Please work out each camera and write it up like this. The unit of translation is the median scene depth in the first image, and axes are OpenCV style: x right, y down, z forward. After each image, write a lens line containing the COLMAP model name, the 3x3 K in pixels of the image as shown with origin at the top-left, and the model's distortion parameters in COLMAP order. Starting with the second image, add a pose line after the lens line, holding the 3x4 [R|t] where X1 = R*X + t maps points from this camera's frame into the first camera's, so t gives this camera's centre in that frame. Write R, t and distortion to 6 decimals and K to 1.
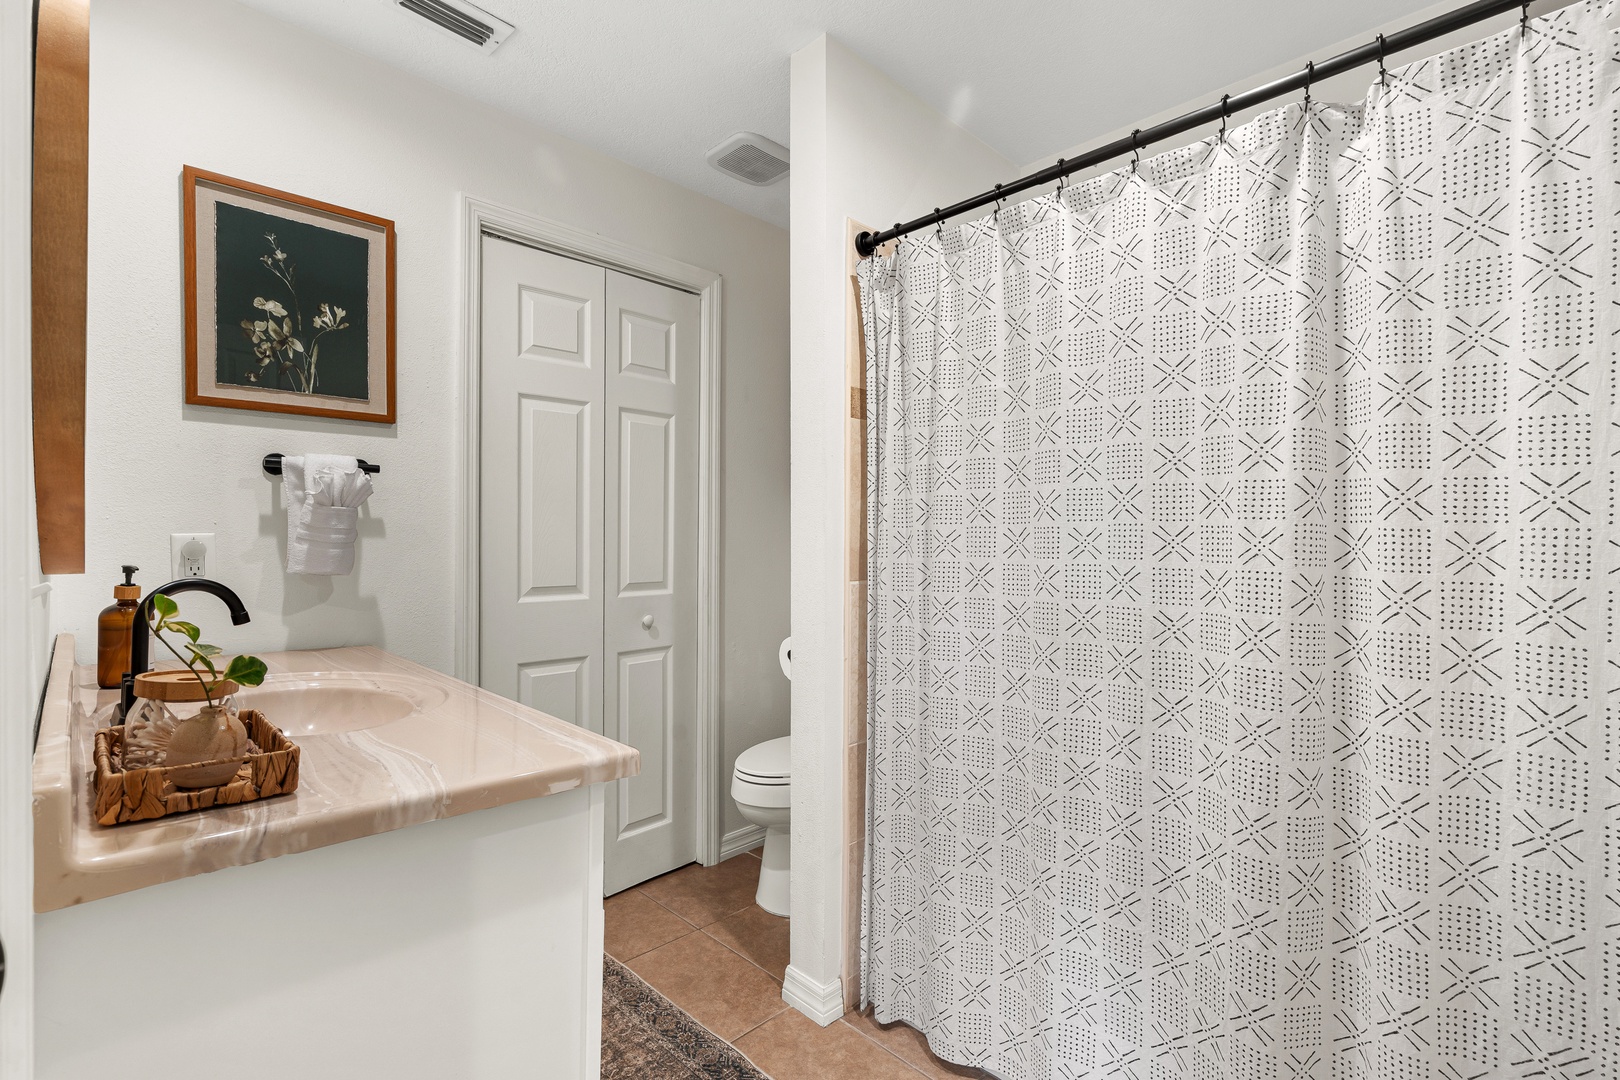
lens RADIAL K [[738.9, 0, 797.1], [0, 738.9, 539.1], [0, 0, 1]] dist [-0.005224, 0.001101]
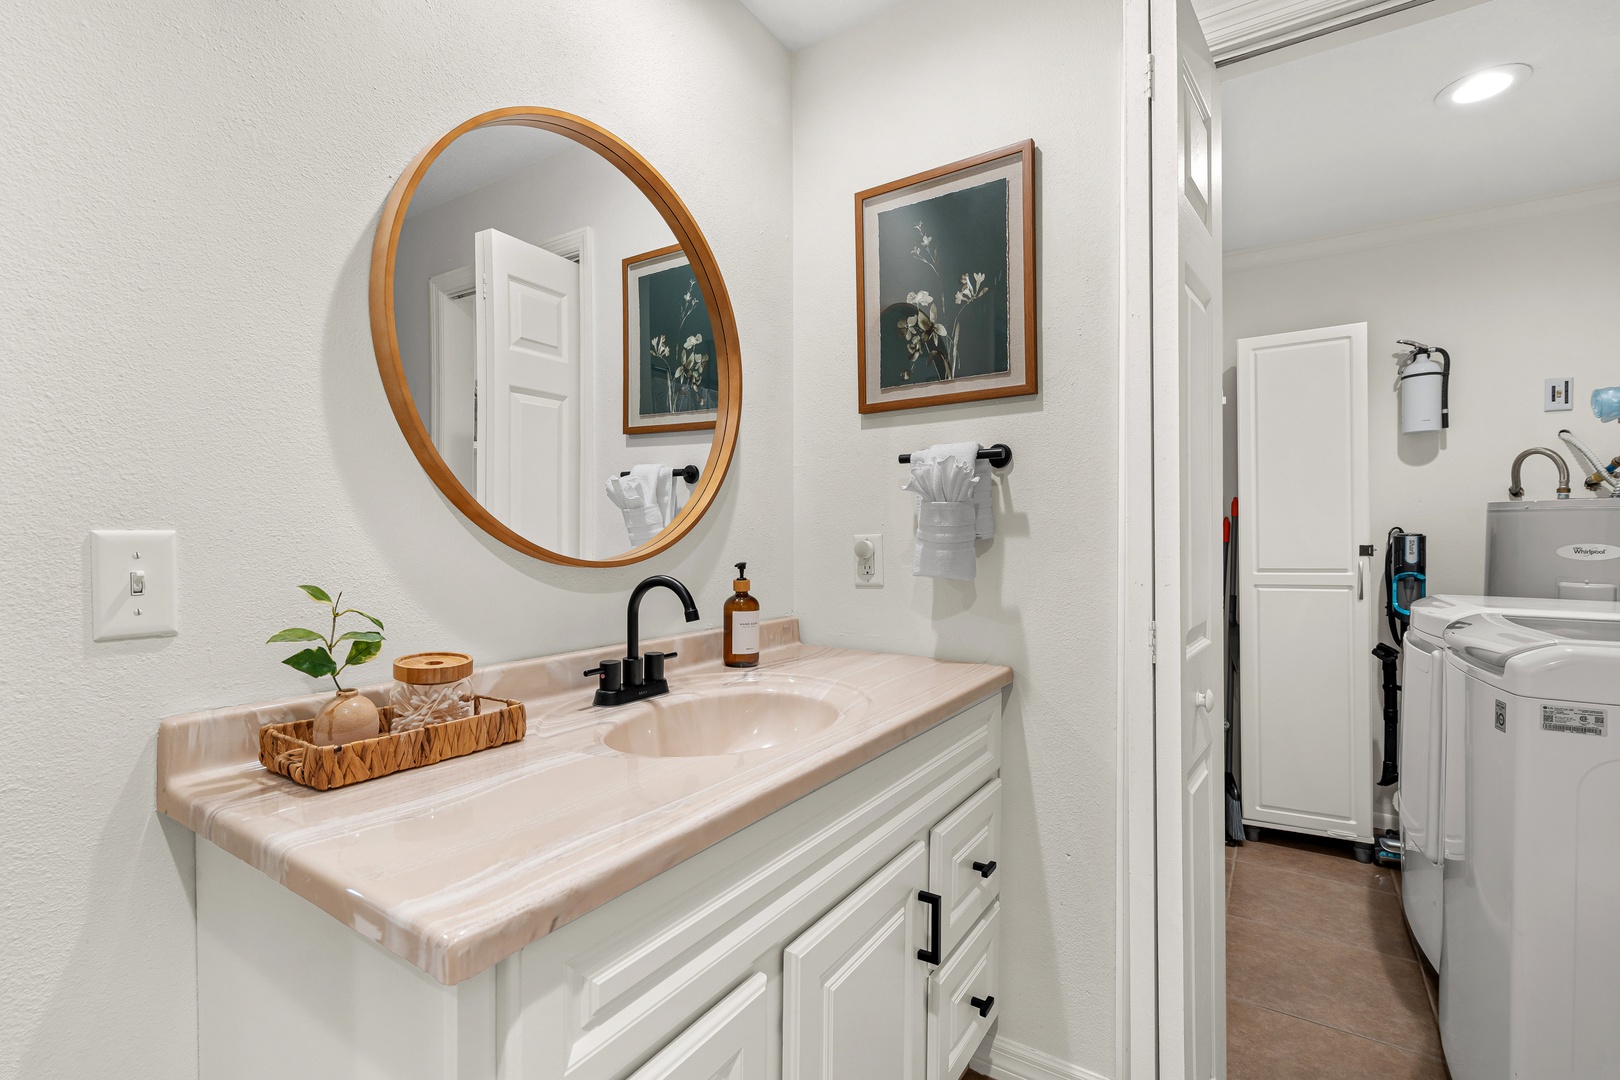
lens RADIAL K [[738.9, 0, 807.4], [0, 738.9, 552.8], [0, 0, 1]] dist [-0.005224, 0.001101]
pose [[0.224325, 0.010127, -0.974462, 0.195385], [0.005342, 0.999918, 0.011621, 0.005738], [0.974500, -0.007813, 0.224252, 0.636512]]
